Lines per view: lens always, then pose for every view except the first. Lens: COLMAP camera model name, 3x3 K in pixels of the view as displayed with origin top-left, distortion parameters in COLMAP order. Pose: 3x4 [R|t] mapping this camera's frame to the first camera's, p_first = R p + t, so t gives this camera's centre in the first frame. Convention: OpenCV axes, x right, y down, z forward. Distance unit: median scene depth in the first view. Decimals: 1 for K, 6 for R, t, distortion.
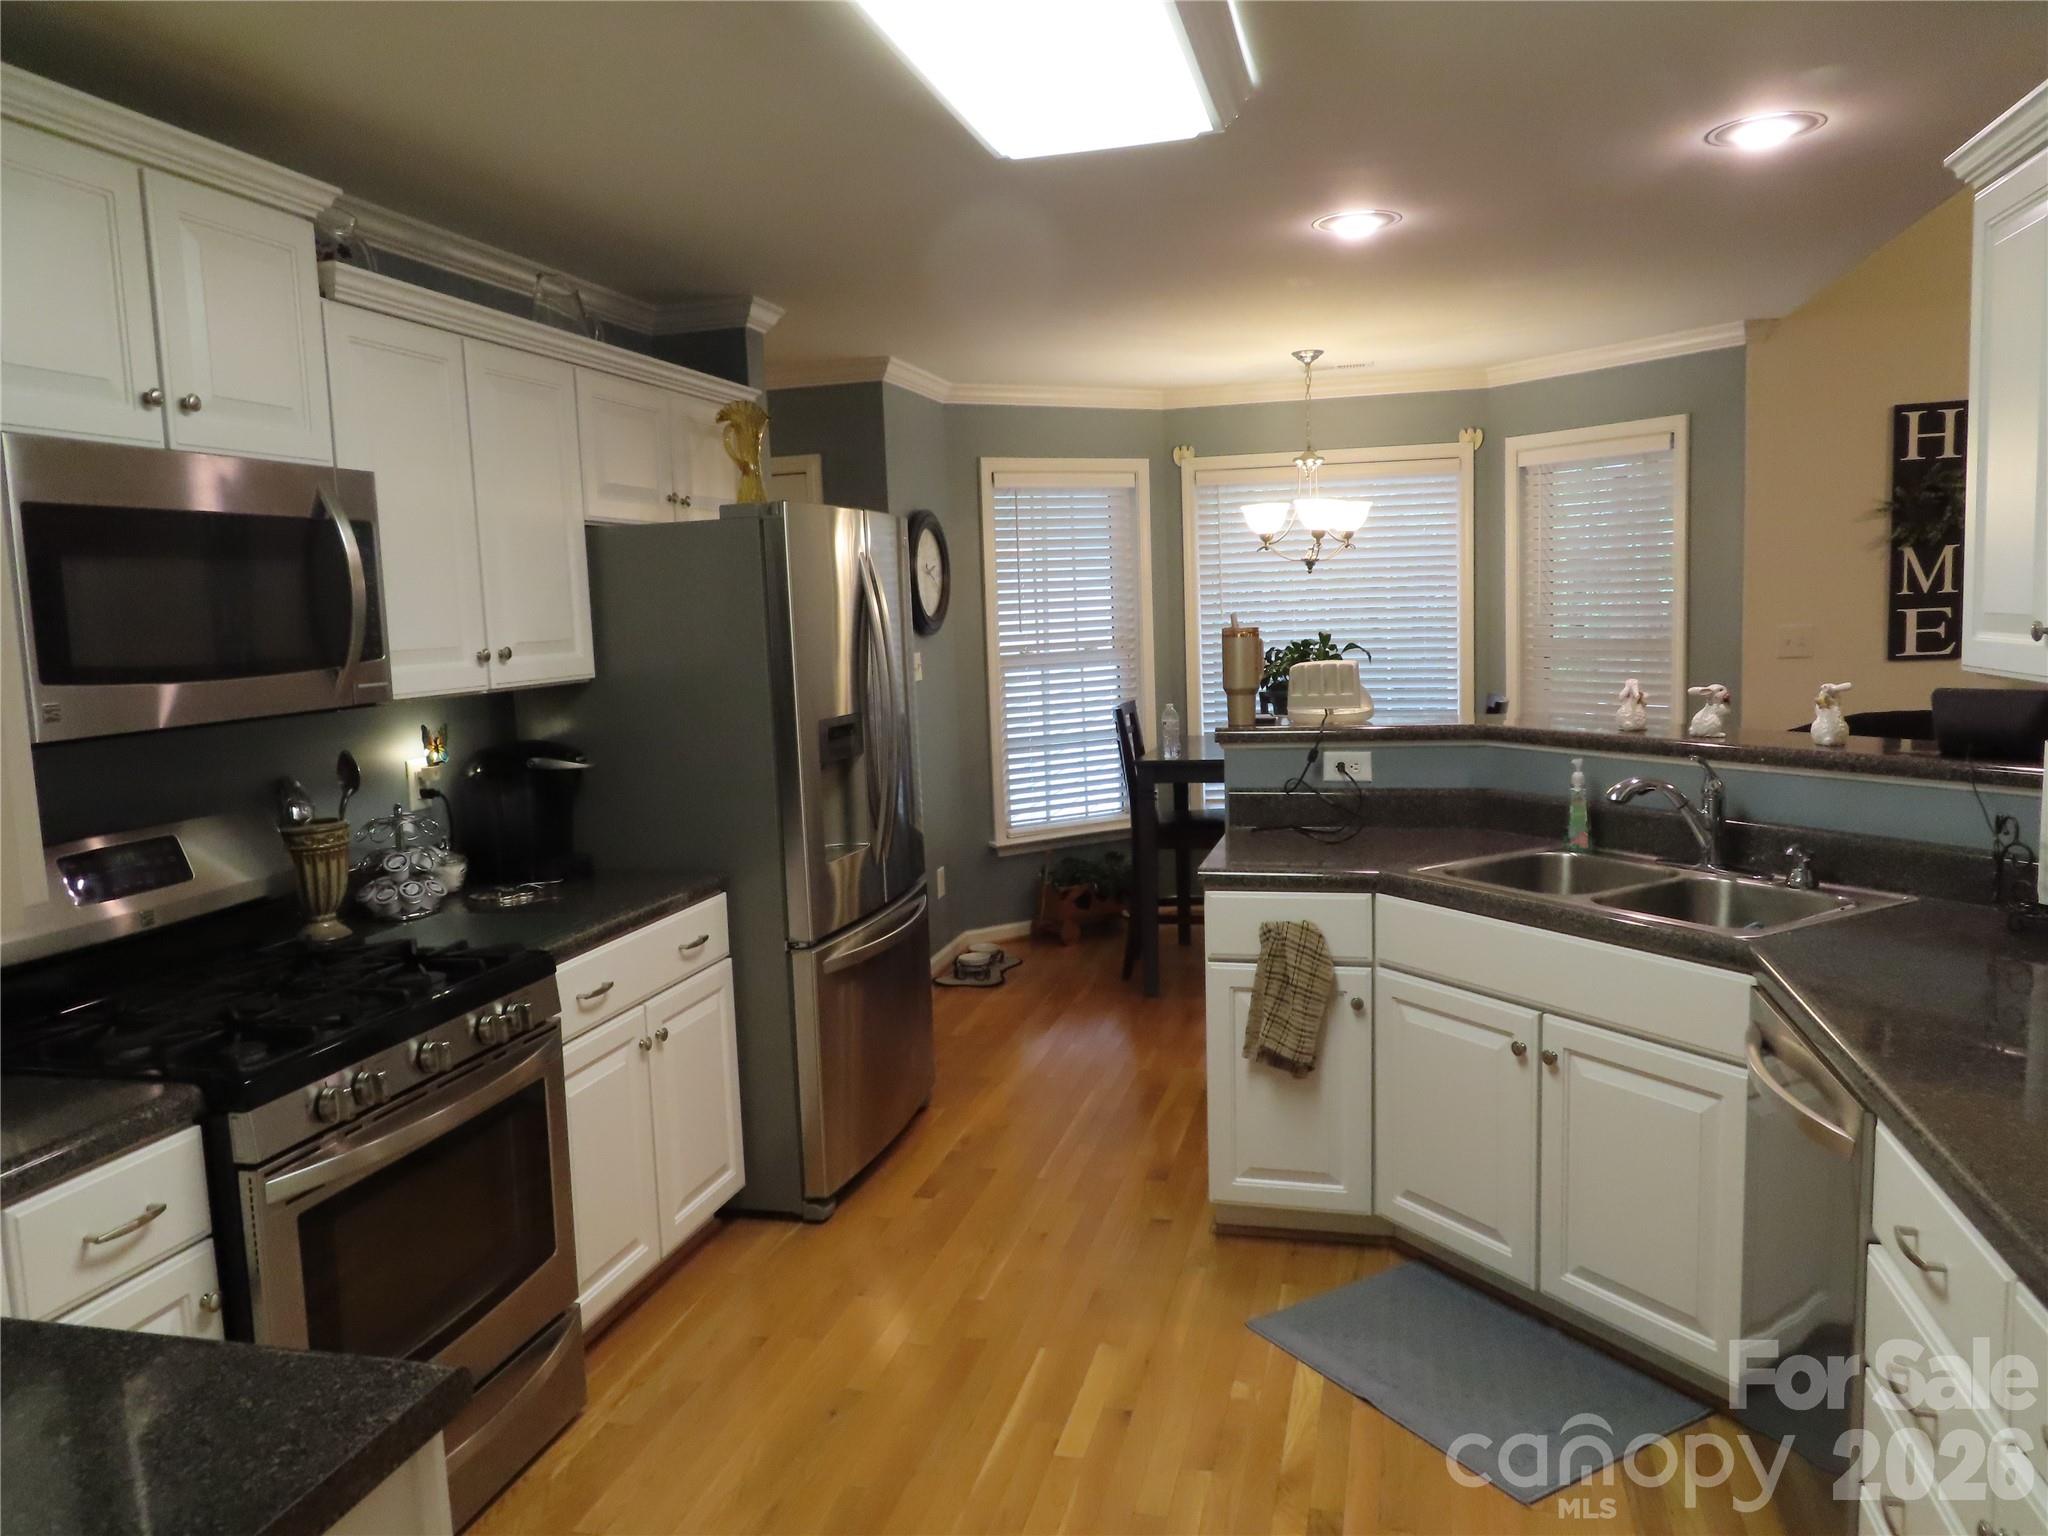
lens RADIAL K [[1466.6, 0, 1013.9], [0, 1466.6, 763.0], [0, 0, 1]] dist [-0.012974, 0.006316]
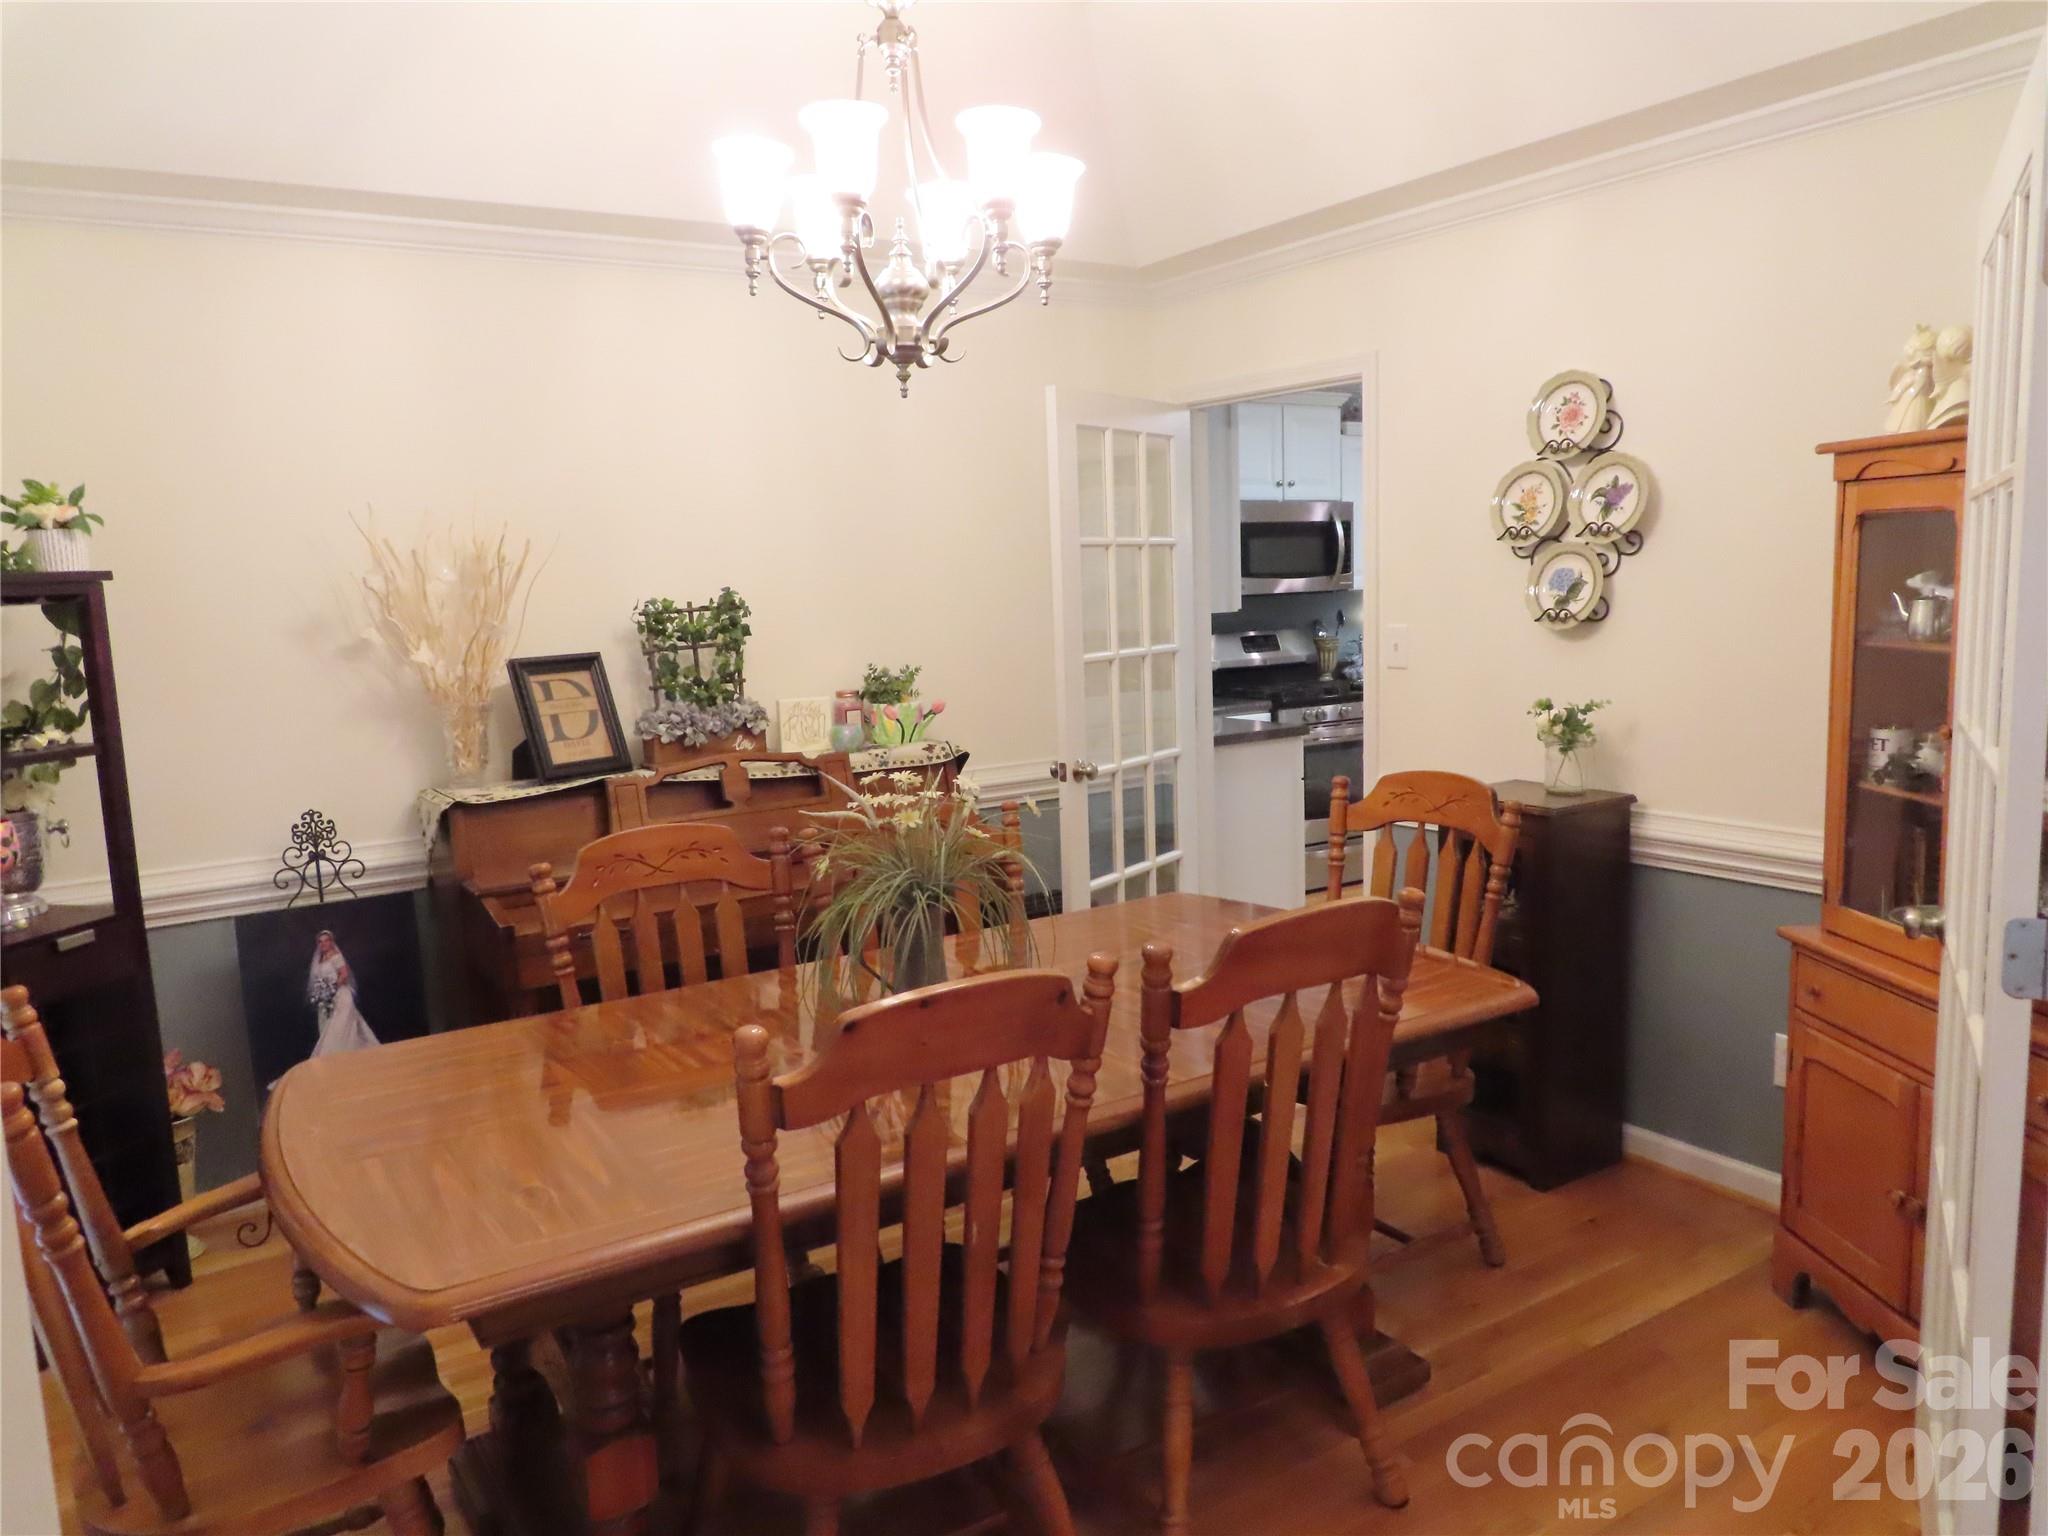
lens RADIAL K [[1466.6, 0, 1019.3], [0, 1466.6, 760.3], [0, 0, 1]] dist [-0.012974, 0.006316]
pose [[0.751895, 0.093907, -0.652560, 0.442318], [-0.064819, 0.995538, 0.068577, 0.061865], [0.656088, -0.009265, 0.754627, -0.702087]]
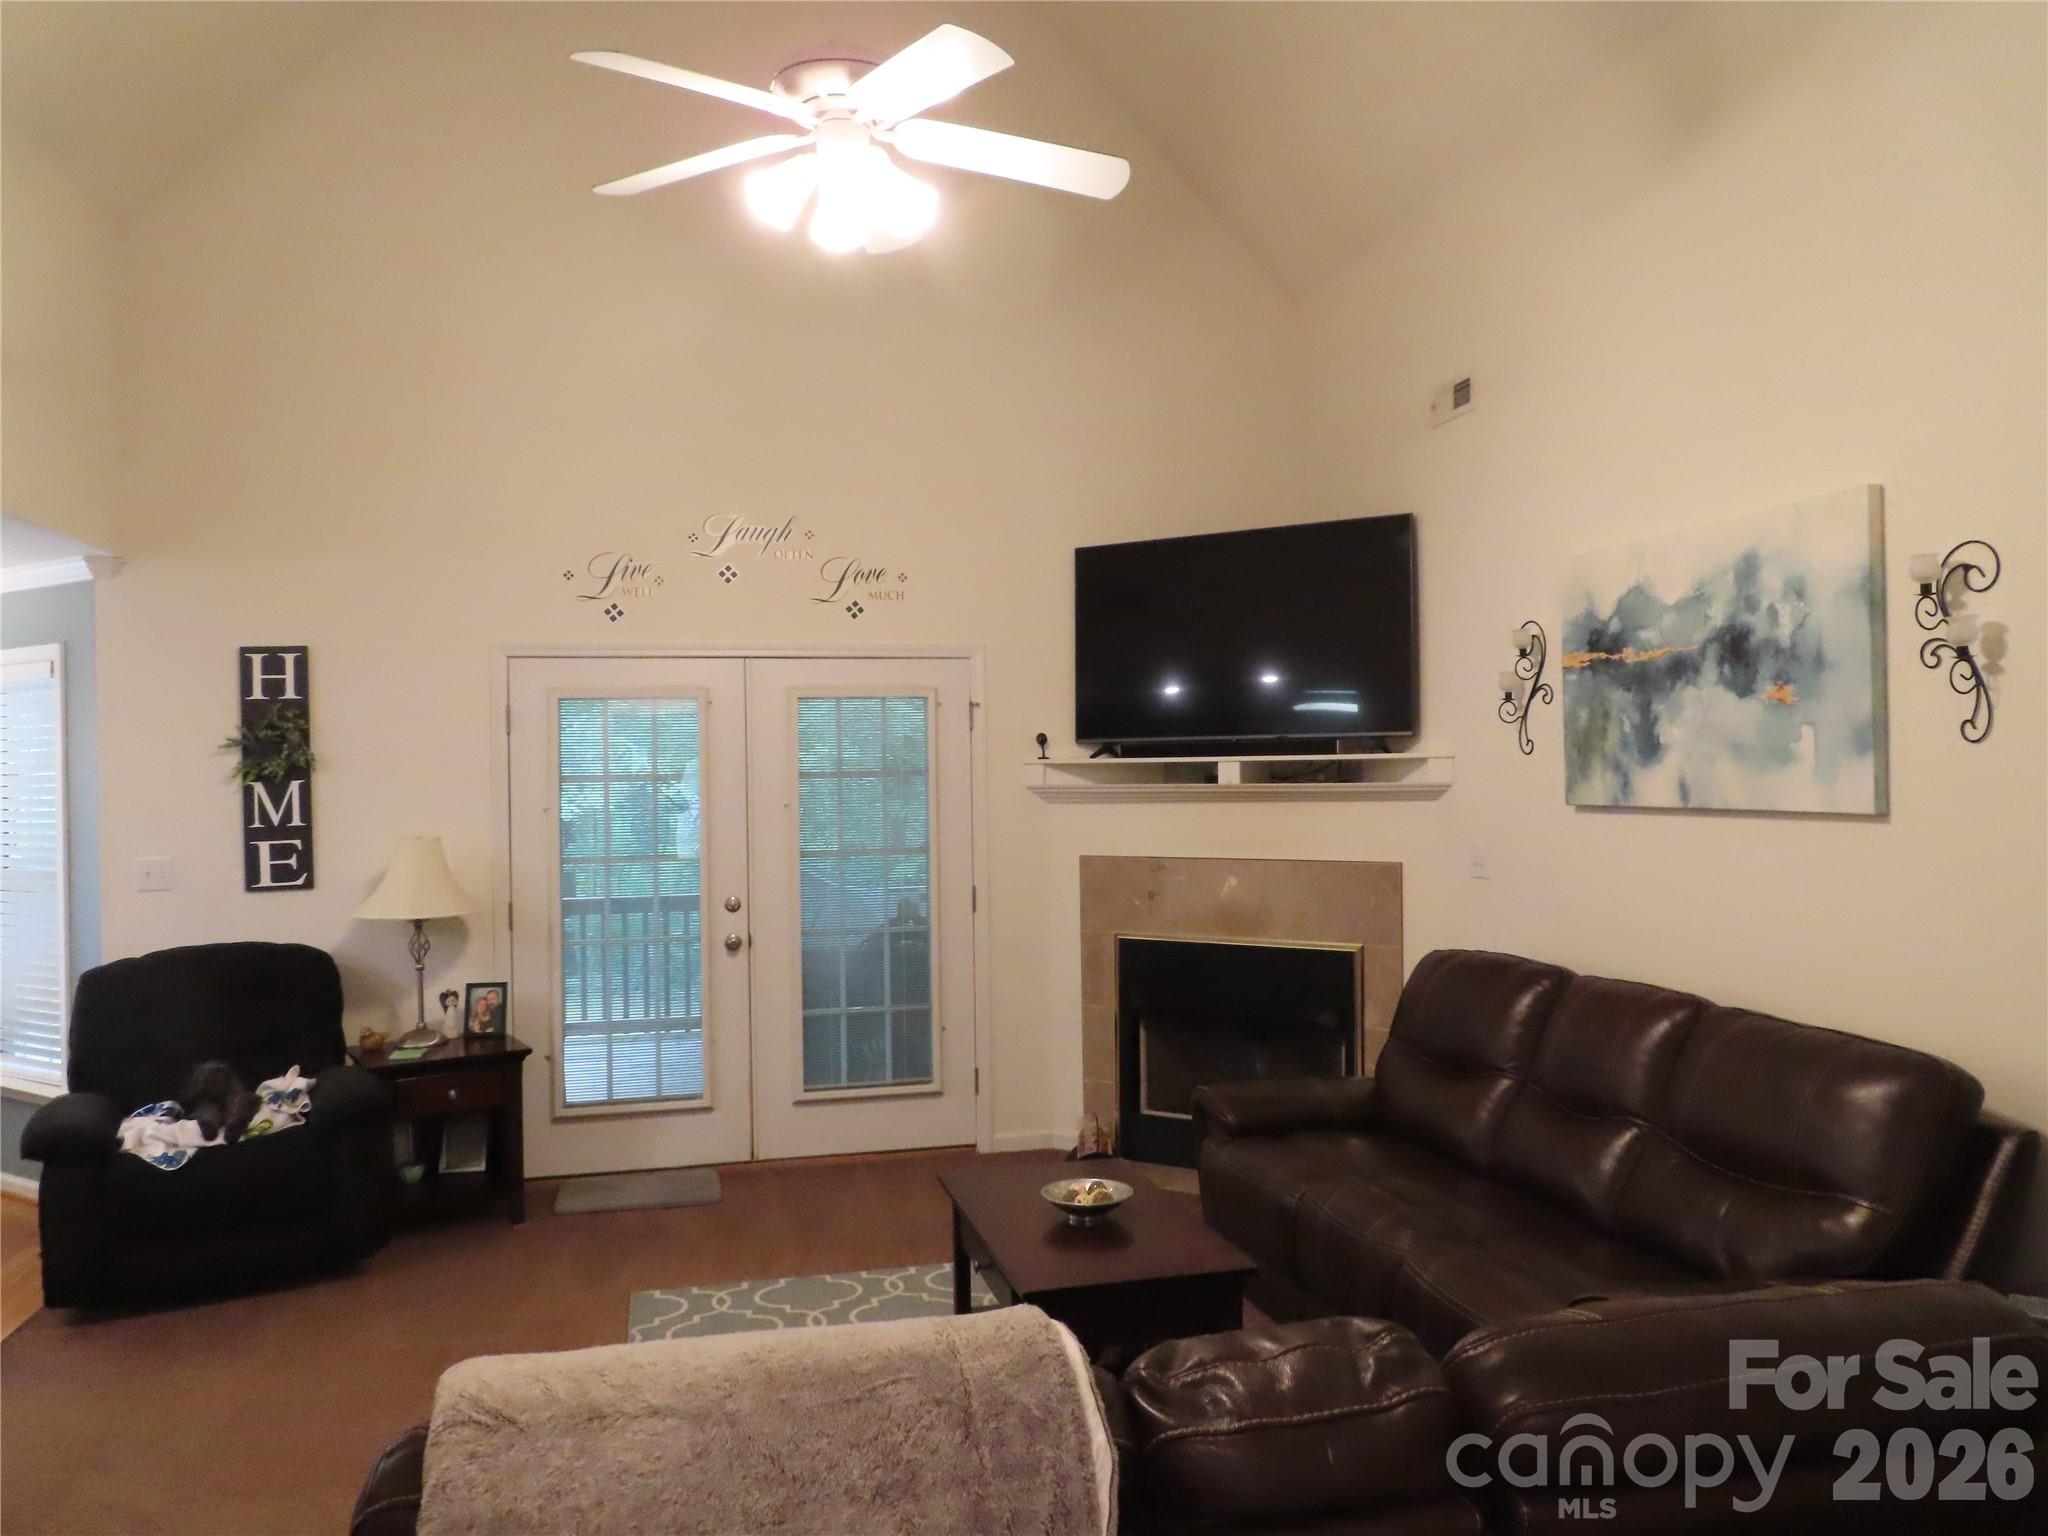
lens RADIAL K [[1466.6, 0, 1023.3], [0, 1466.6, 763.2], [0, 0, 1]] dist [-0.012974, 0.006316]
pose [[0.871489, 0.017189, 0.490115, 0.579231], [0.046758, 0.991921, -0.117929, -0.013429], [-0.488182, 0.125691, 0.863644, -0.162981]]
